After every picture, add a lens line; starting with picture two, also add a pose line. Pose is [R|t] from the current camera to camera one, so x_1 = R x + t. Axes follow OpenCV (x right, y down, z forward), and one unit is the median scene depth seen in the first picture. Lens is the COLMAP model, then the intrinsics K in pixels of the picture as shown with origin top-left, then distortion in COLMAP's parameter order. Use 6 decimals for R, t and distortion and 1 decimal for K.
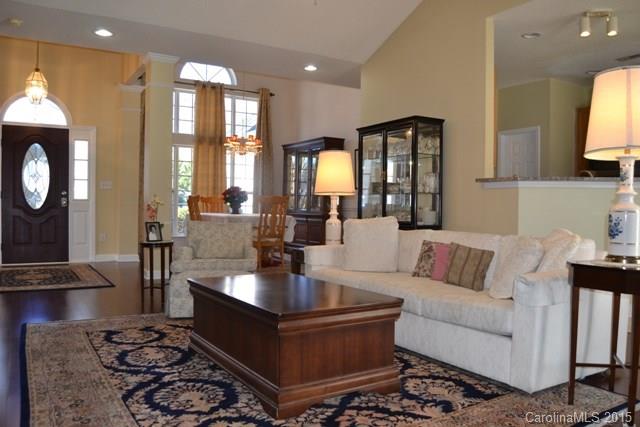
lens RADIAL K [[517.2, 0, 320.0], [0, 517.2, 213.5], [0, 0, 1]] dist [-0.072833, 0.007161]
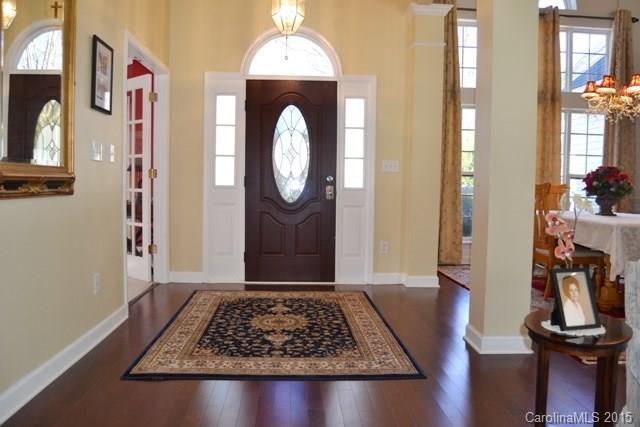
lens RADIAL K [[517.2, 0, 320.0], [0, 517.2, 213.5], [0, 0, 1]] dist [-0.072833, 0.007161]
pose [[0.884285, 0.027005, -0.466166, -0.197551], [-0.012394, 0.999332, 0.034382, -0.017988], [0.466783, -0.024626, 0.884029, 0.392473]]
